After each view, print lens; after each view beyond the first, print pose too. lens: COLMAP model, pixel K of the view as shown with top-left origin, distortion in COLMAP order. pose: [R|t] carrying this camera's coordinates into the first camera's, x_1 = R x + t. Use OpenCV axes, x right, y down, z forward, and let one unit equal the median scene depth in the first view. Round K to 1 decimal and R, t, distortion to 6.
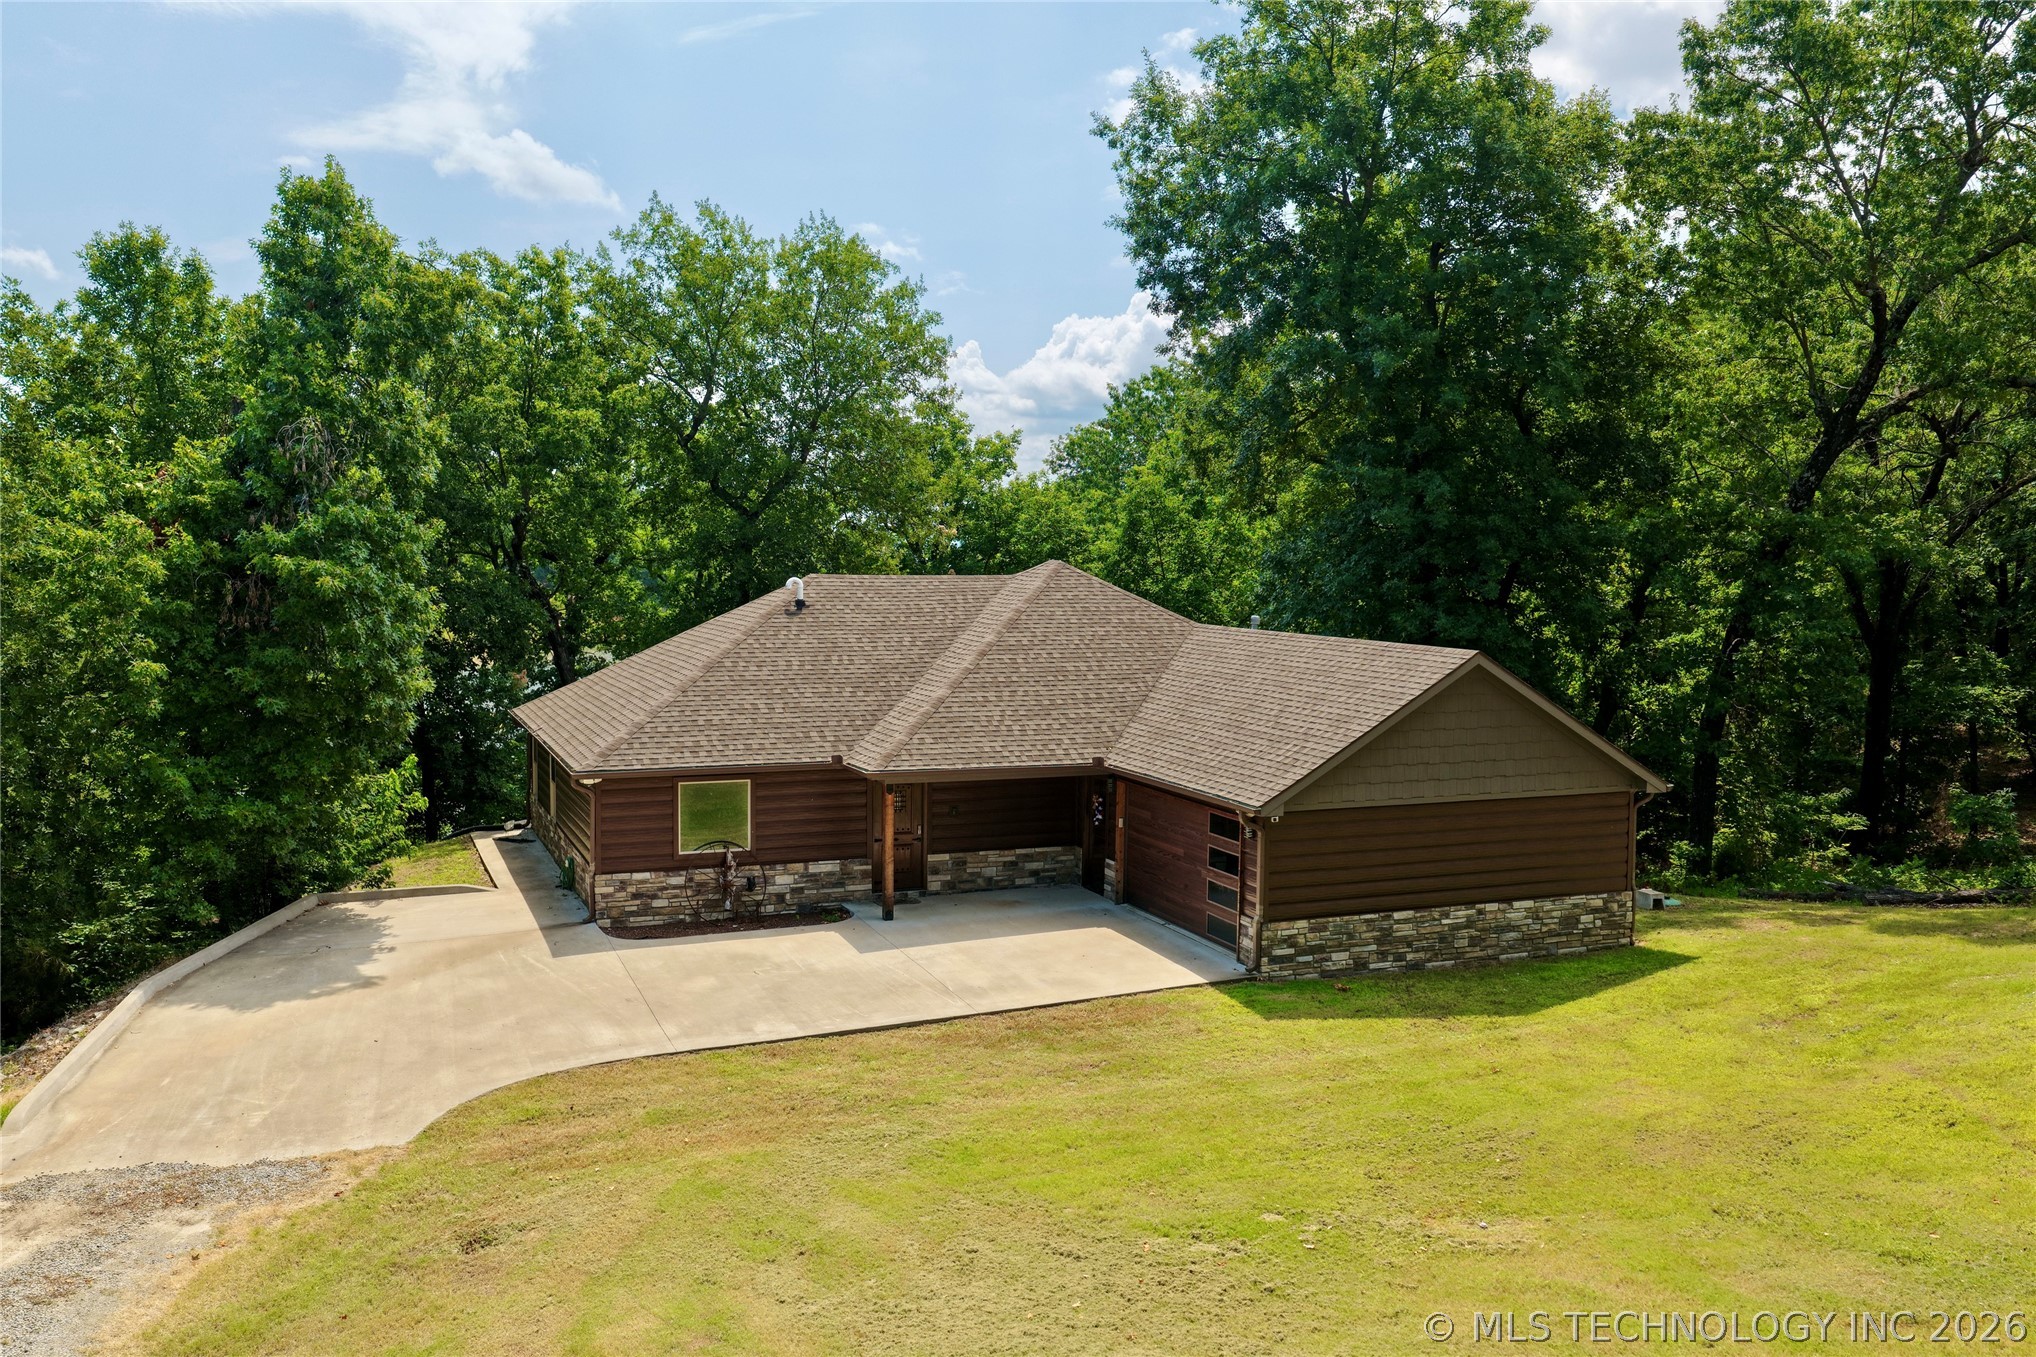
lens RADIAL K [[1629.2, 0, 1020.0], [0, 1629.2, 675.8], [0, 0, 1]] dist [-0.009572, 0.002245]
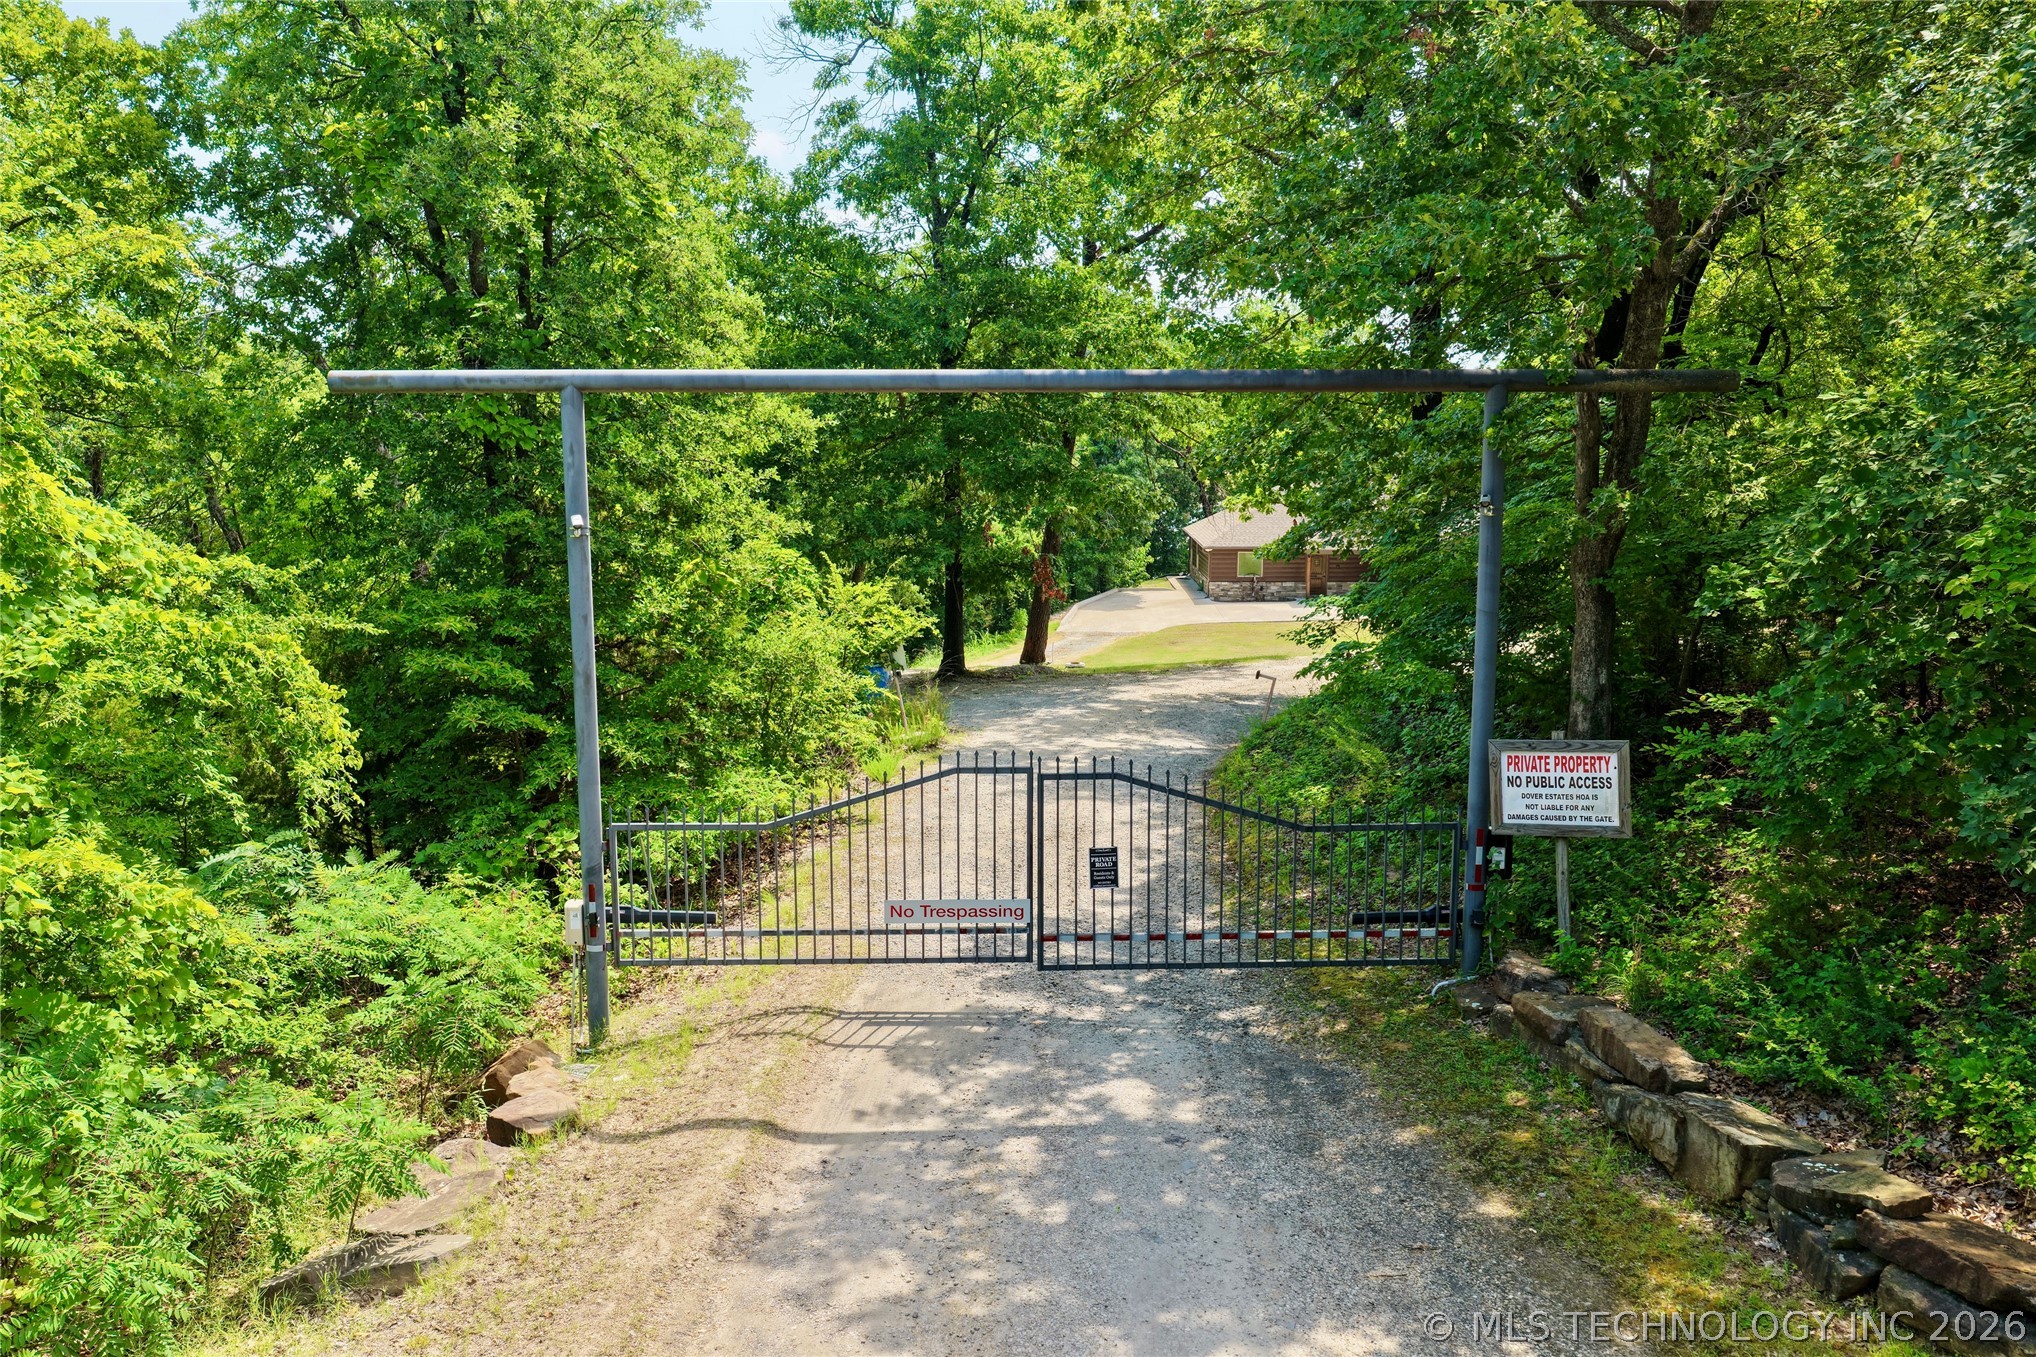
lens RADIAL K [[1629.2, 0, 1022.4], [0, 1629.2, 679.3], [0, 0, 1]] dist [-0.009572, 0.002245]
pose [[0.920568, 0.055459, -0.386625, 0.533313], [-0.016783, 0.994570, 0.102706, 0.000156], [0.390221, -0.088059, 0.916500, -1.708833]]
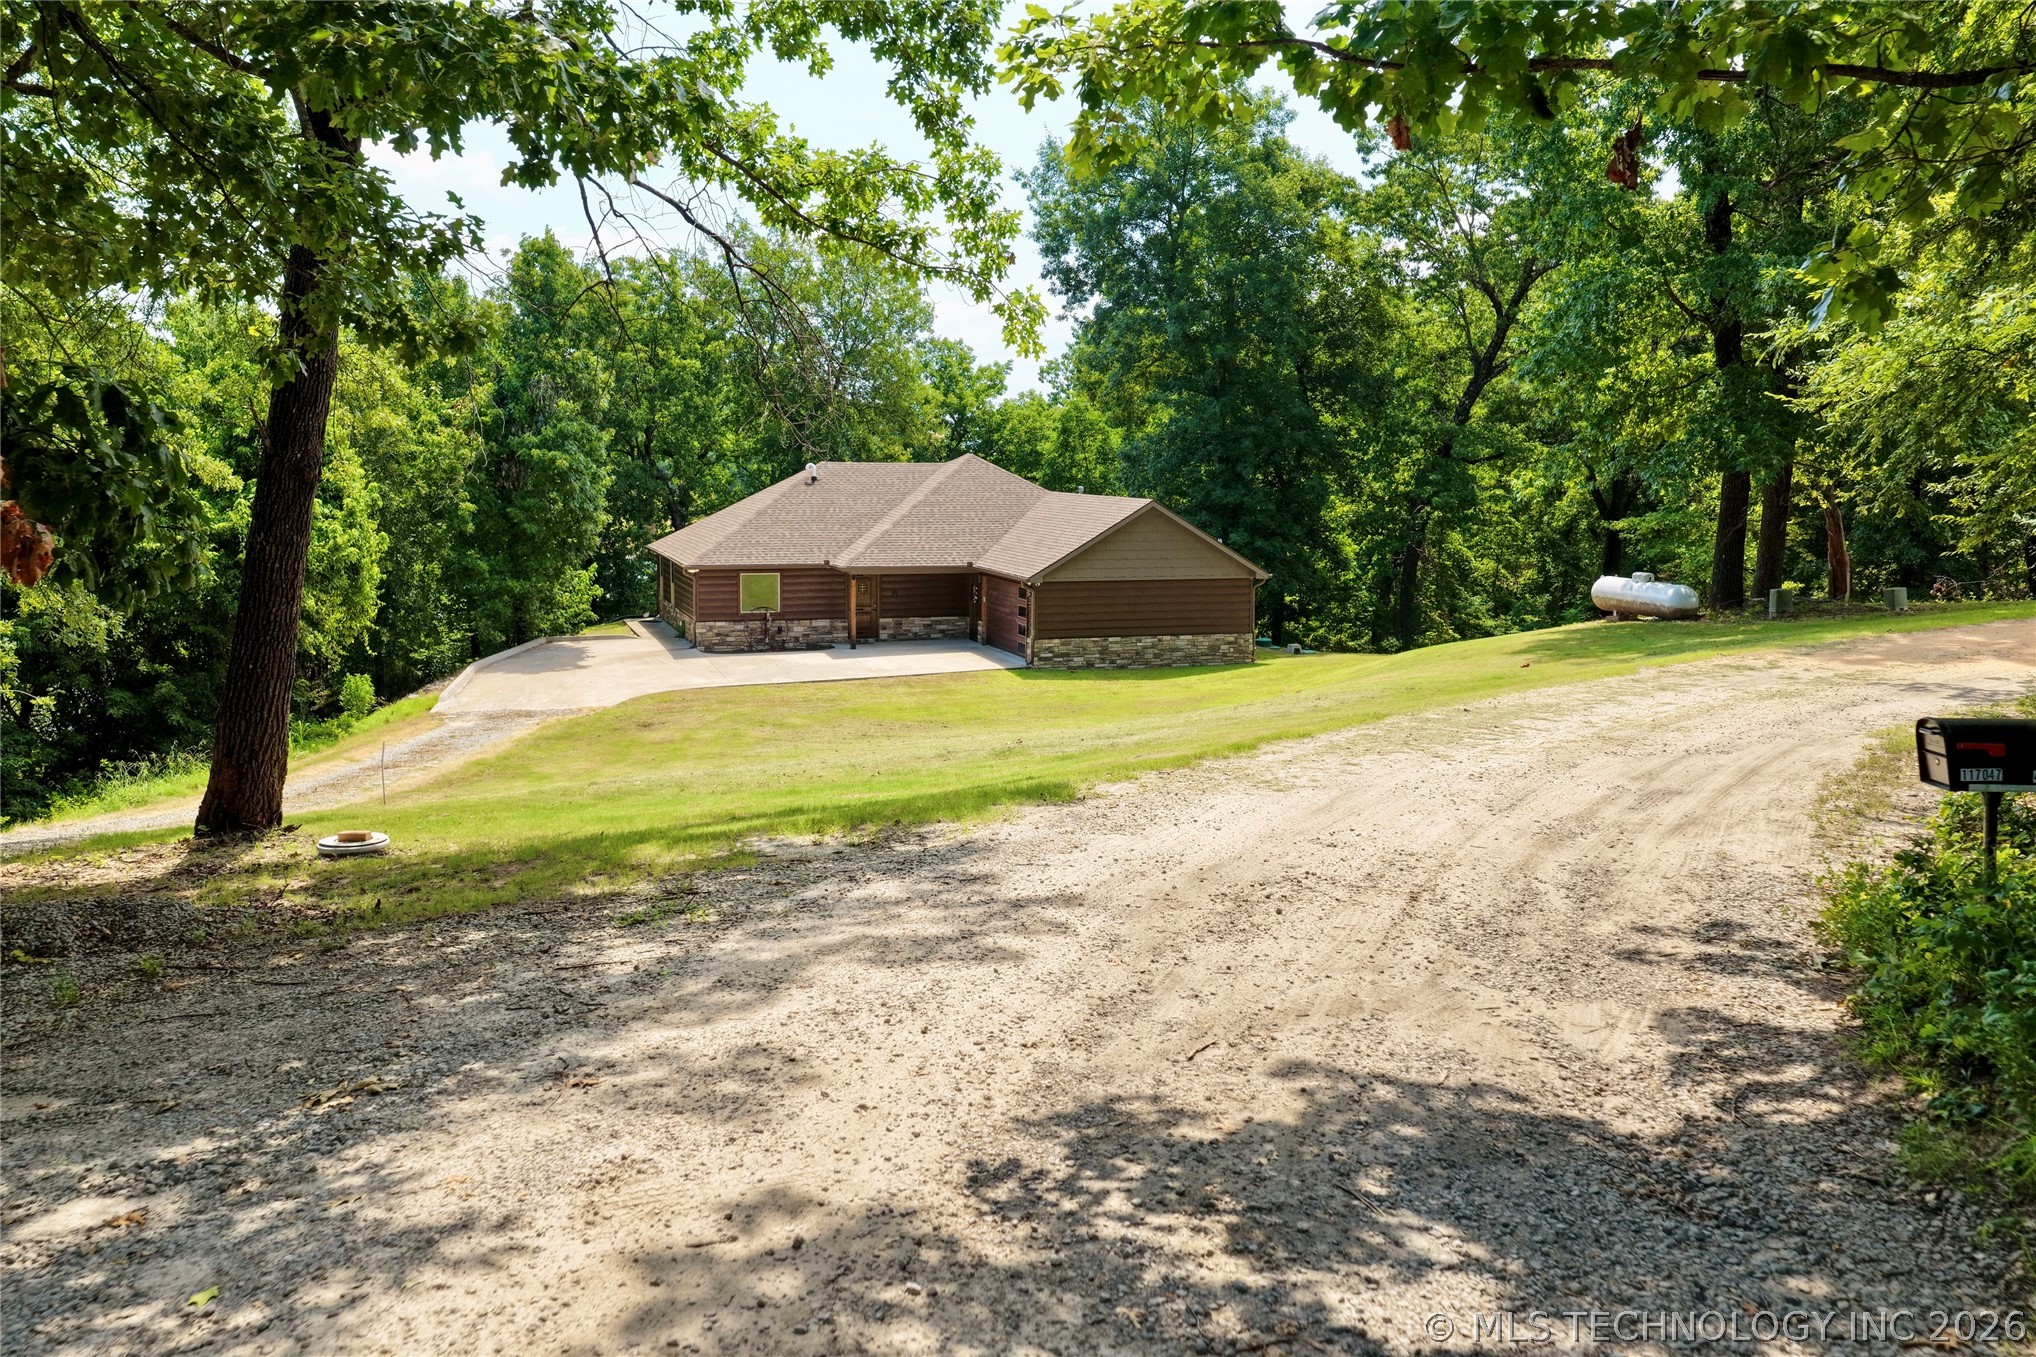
lens RADIAL K [[1629.2, 0, 1020.1], [0, 1629.2, 665.2], [0, 0, 1]] dist [-0.009572, 0.002245]
pose [[0.997892, 0.008877, -0.064293, 0.210534], [-0.005577, 0.998666, 0.051325, 0.068090], [0.064663, -0.050858, 0.996610, -0.766740]]
